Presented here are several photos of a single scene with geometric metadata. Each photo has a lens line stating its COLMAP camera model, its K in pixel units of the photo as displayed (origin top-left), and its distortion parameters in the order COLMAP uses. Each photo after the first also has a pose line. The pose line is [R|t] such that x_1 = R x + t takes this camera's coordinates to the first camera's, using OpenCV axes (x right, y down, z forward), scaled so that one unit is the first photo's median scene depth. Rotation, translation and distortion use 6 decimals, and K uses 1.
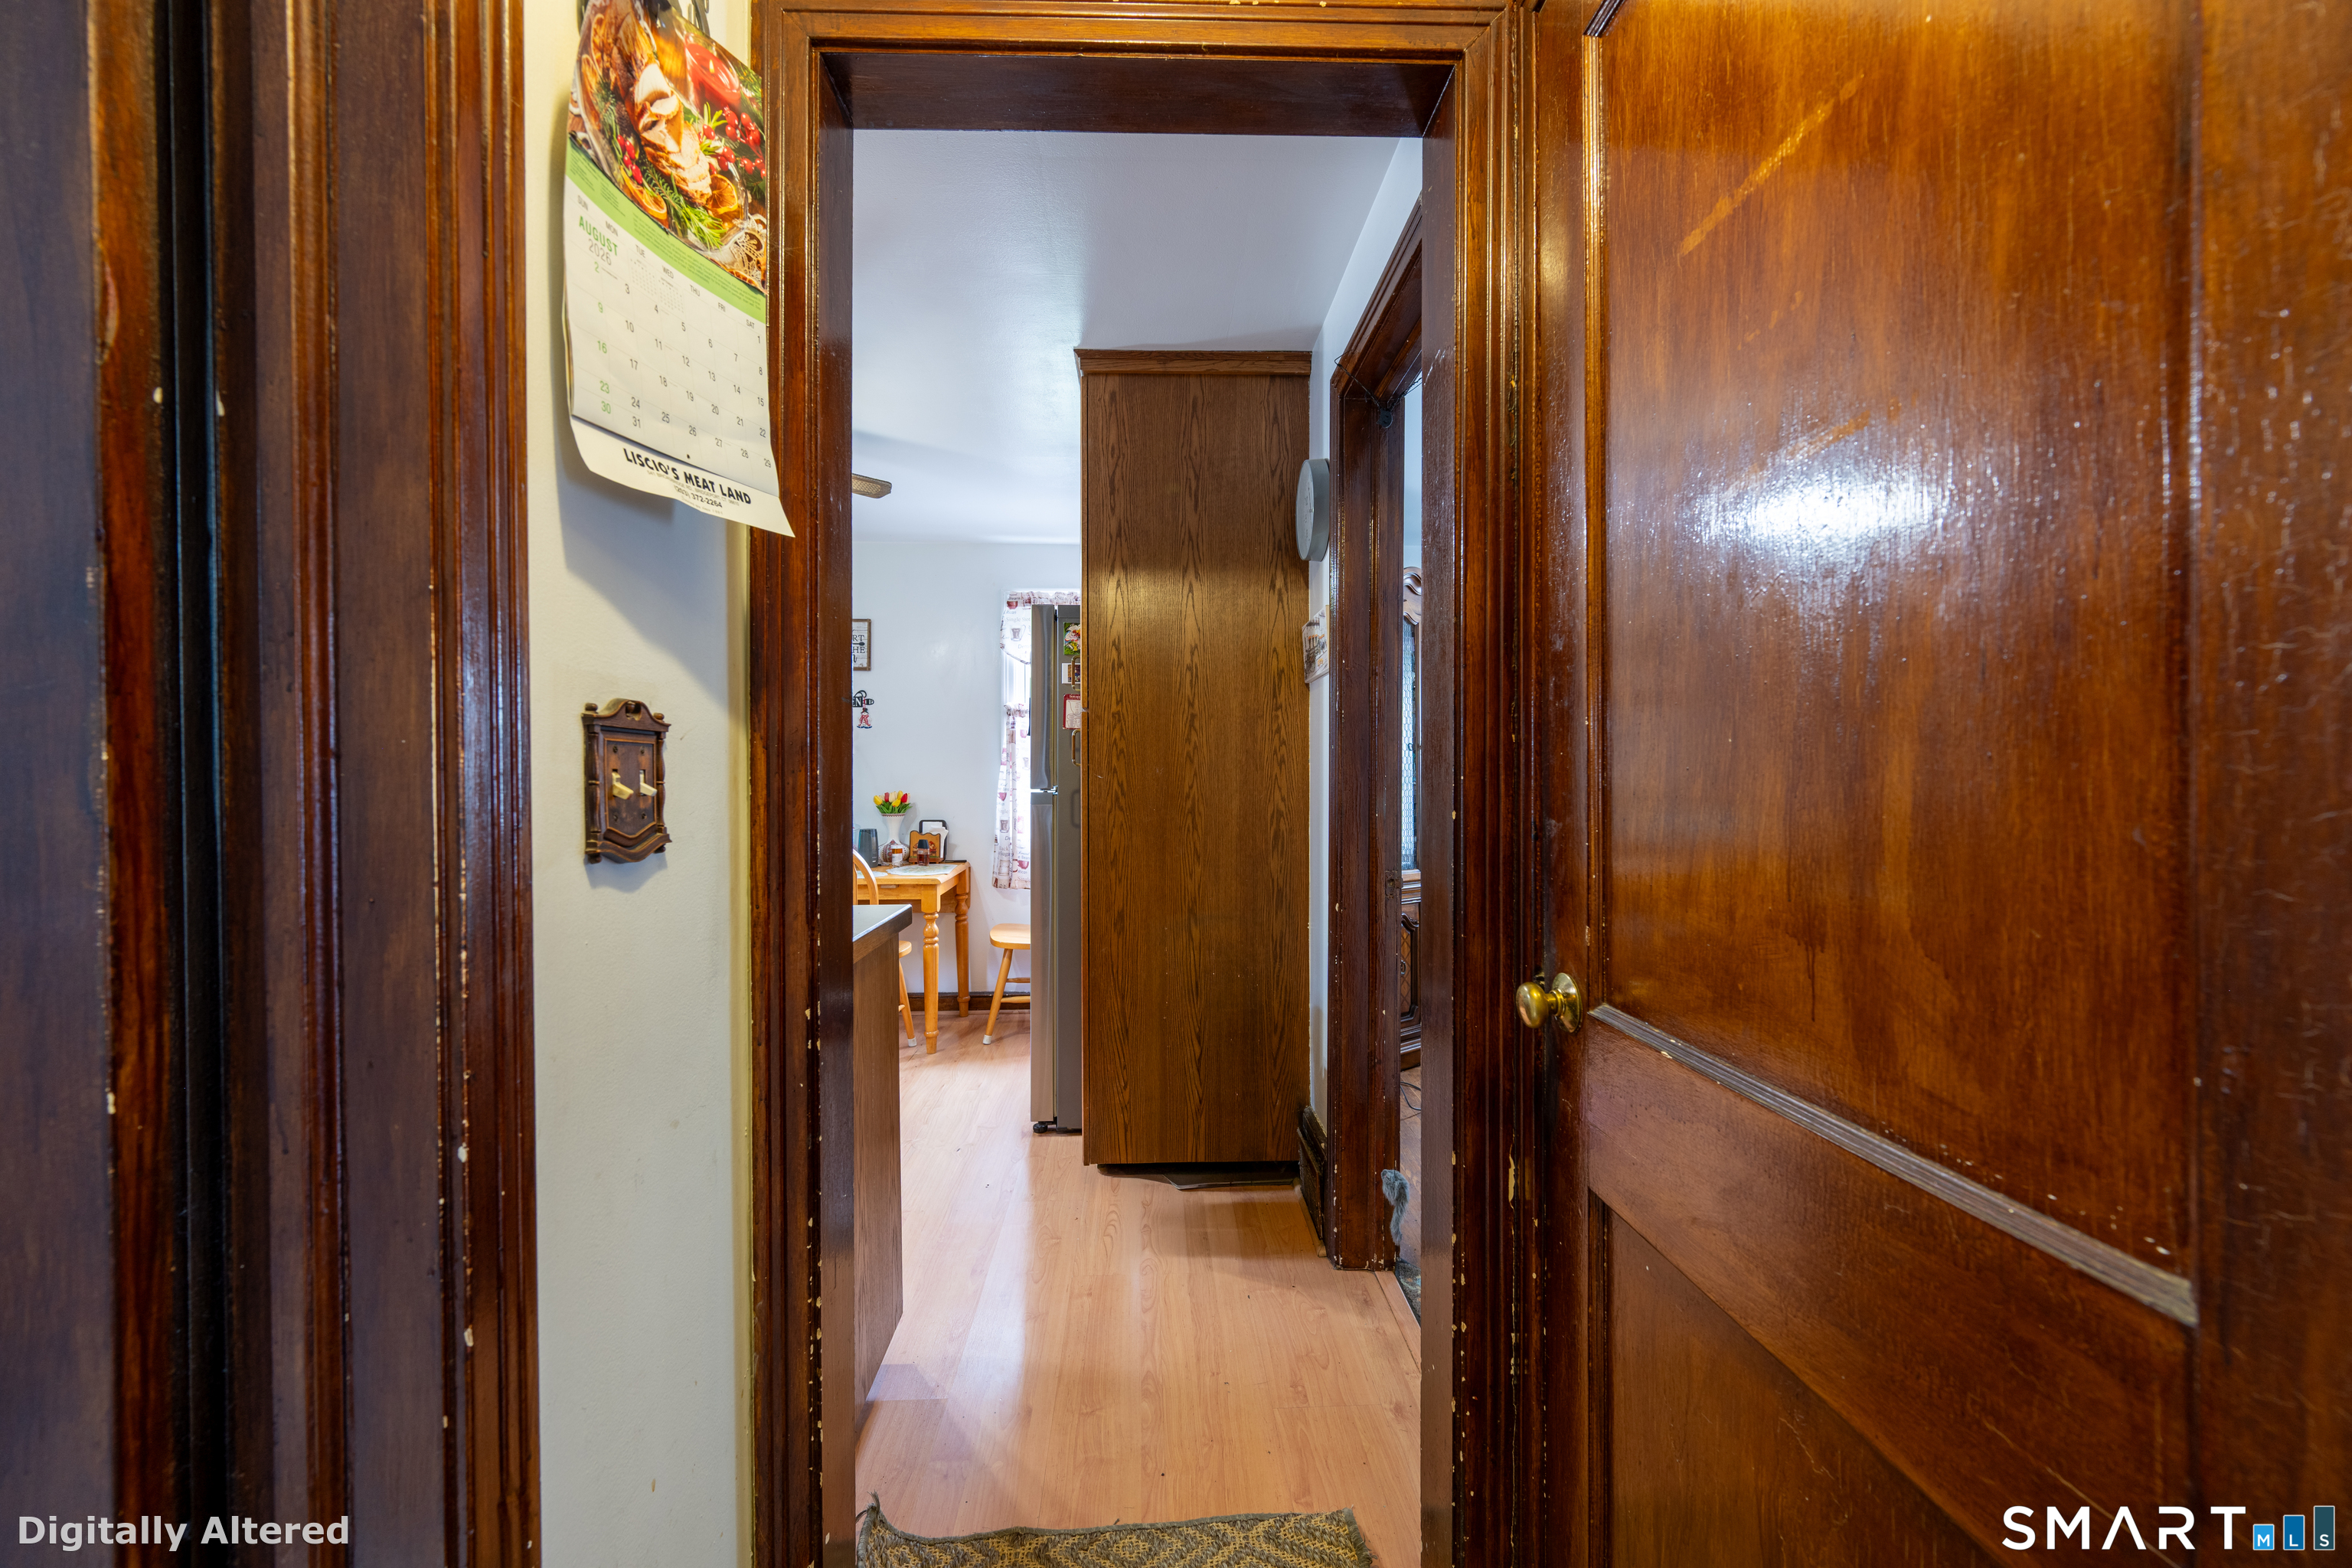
lens RADIAL K [[924.9, 0, 1176.0], [0, 924.9, 784.0], [0, 0, 1]] dist [-0.000404, -0.000560]
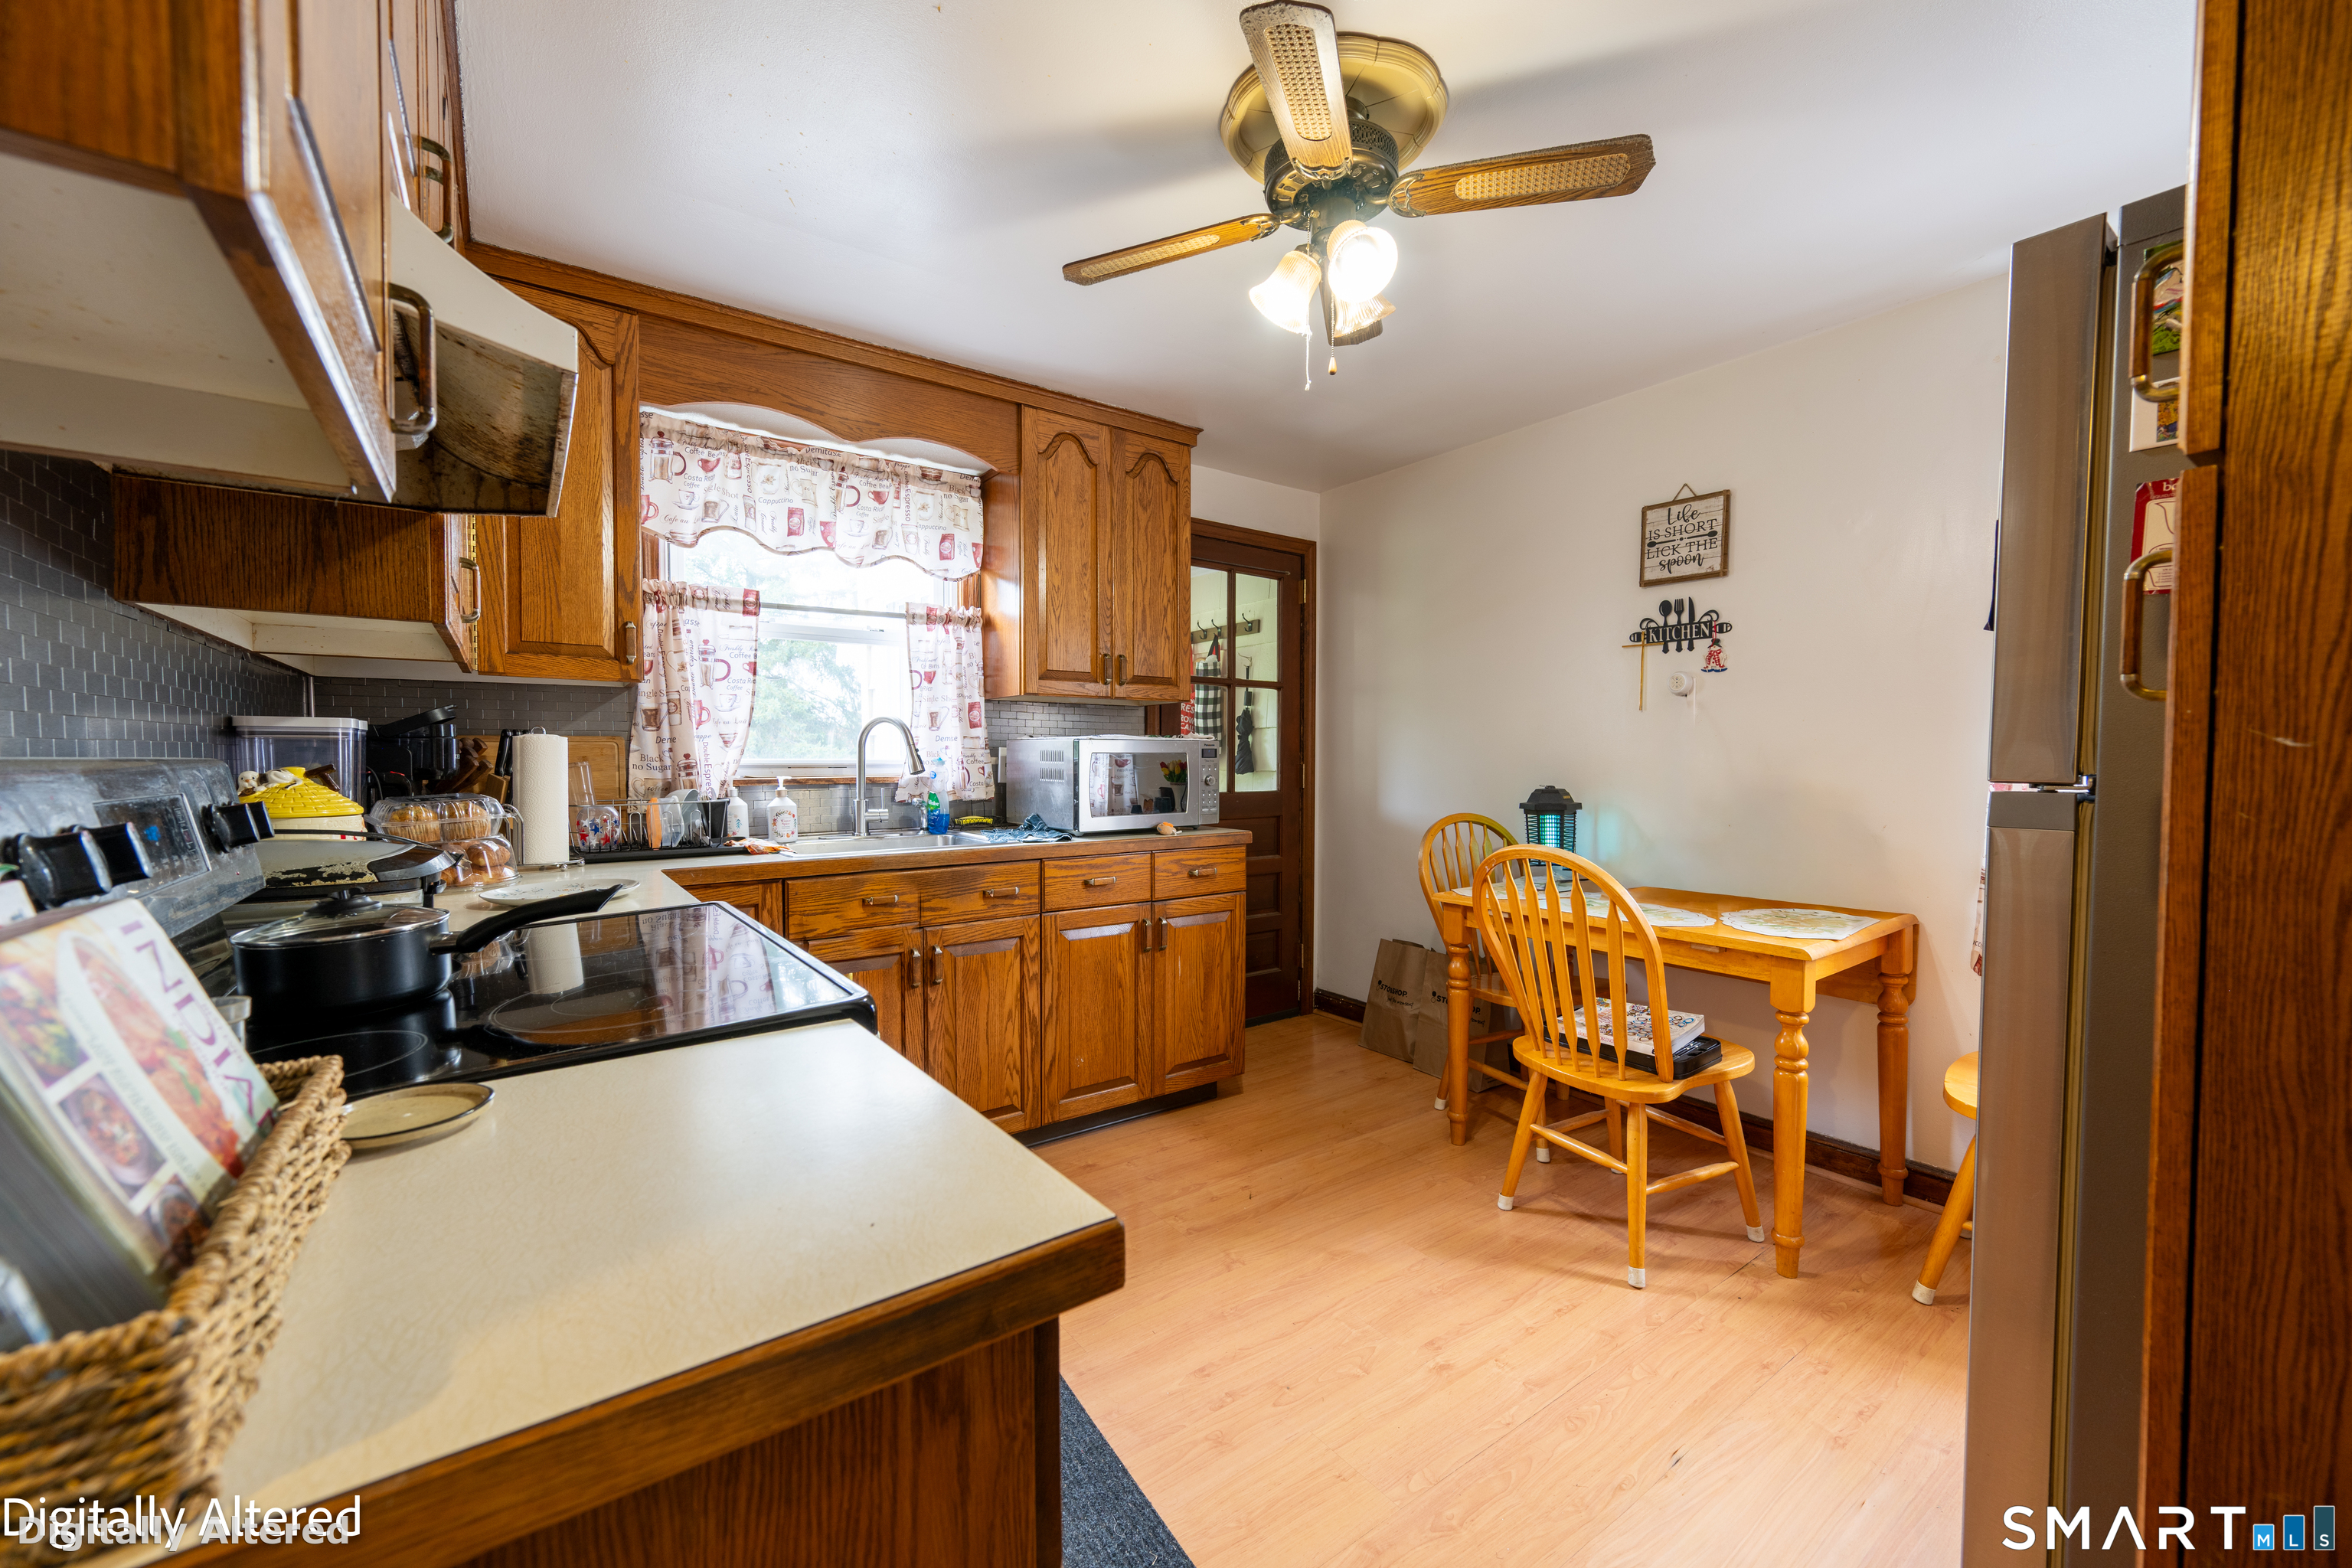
lens RADIAL K [[924.9, 0, 1176.0], [0, 924.9, 784.0], [0, 0, 1]] dist [-0.000404, -0.000560]
pose [[0.556181, 0.030583, -0.830499, -0.028552], [-0.010948, 0.999506, 0.029475, -0.000699], [0.830989, -0.007302, 0.556240, 0.420679]]
